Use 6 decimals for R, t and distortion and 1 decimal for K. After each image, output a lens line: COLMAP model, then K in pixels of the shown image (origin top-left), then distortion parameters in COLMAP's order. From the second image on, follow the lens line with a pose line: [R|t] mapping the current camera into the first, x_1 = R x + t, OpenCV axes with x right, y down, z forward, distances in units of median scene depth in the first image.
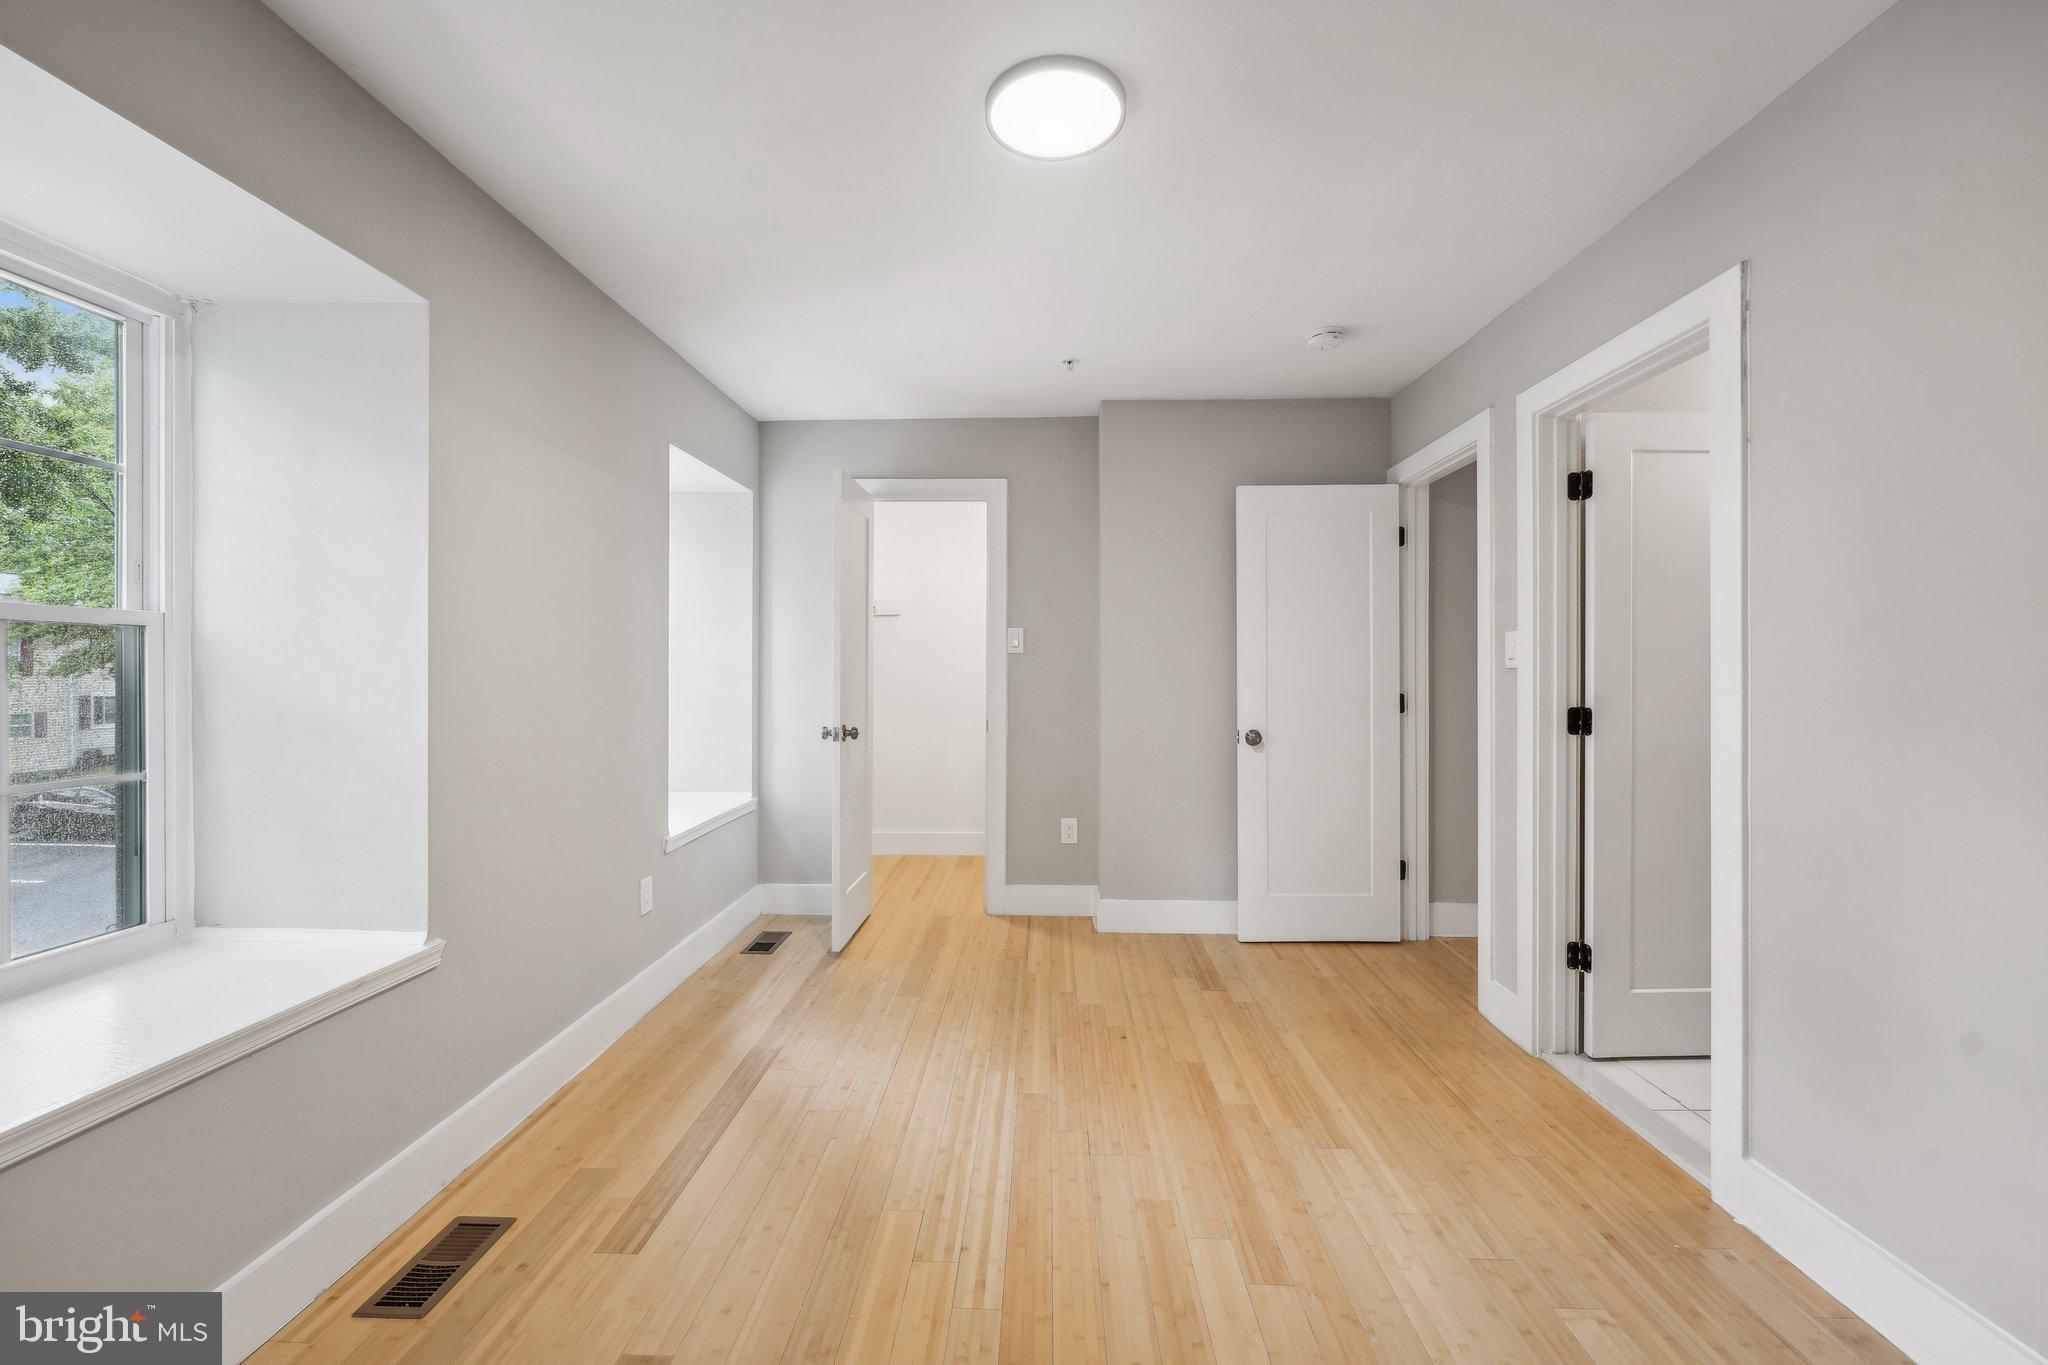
lens RADIAL K [[856.8, 0, 1021.2], [0, 856.8, 672.1], [0, 0, 1]] dist [0.013075, 0.000111]
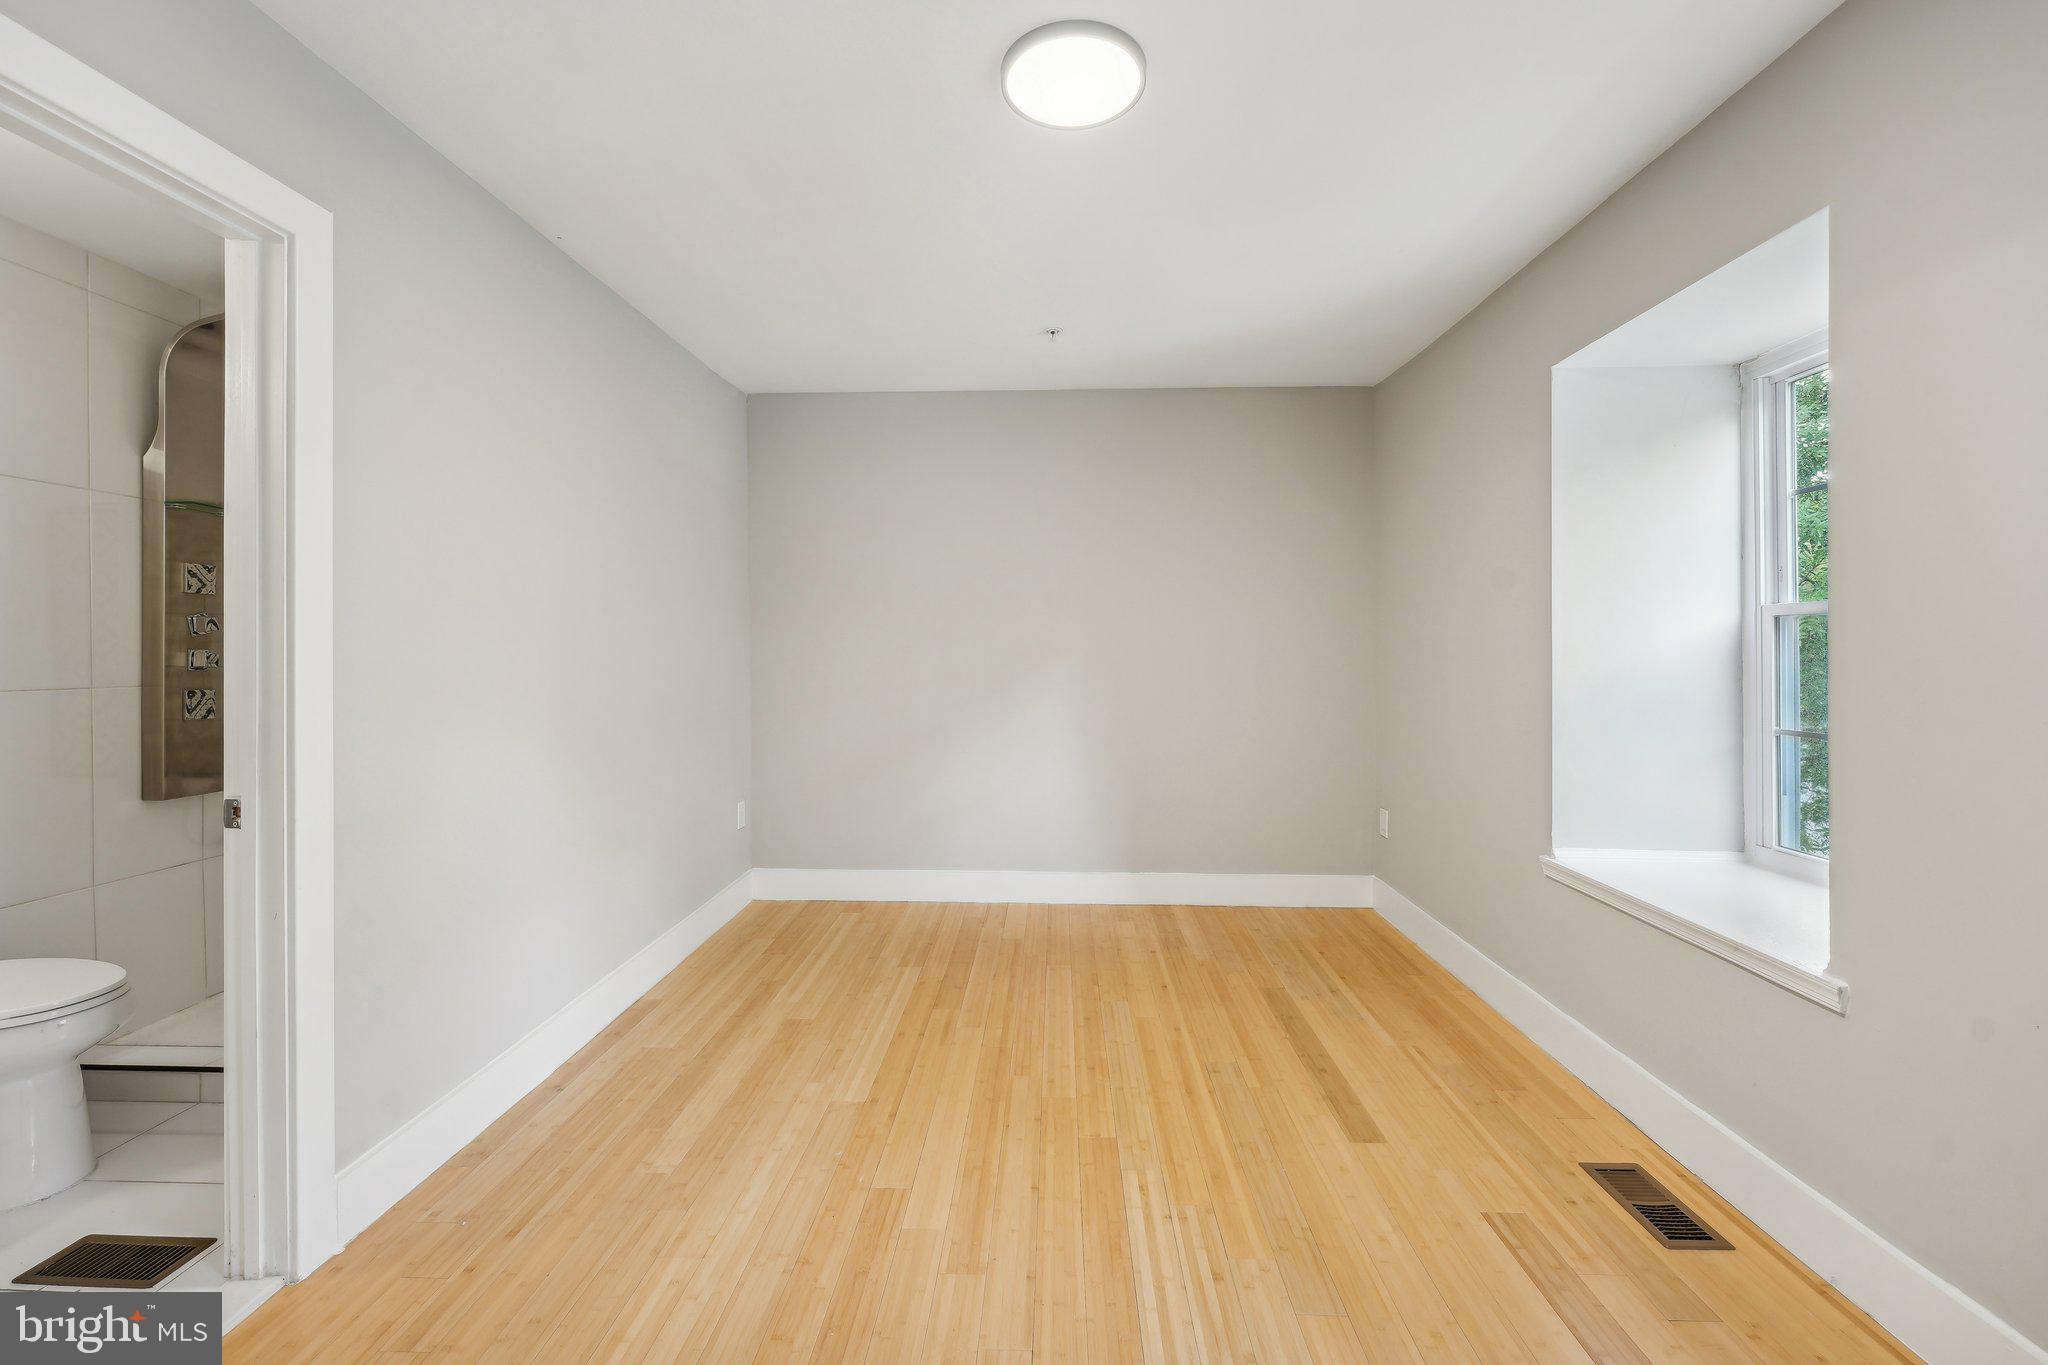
lens RADIAL K [[856.8, 0, 1021.2], [0, 856.8, 672.1], [0, 0, 1]] dist [0.013075, 0.000111]
pose [[-0.999940, 0.001305, 0.010915, 0.092936], [0.001551, 0.999745, 0.022524, -0.001347], [-0.010882, 0.022539, -0.999687, 1.938424]]
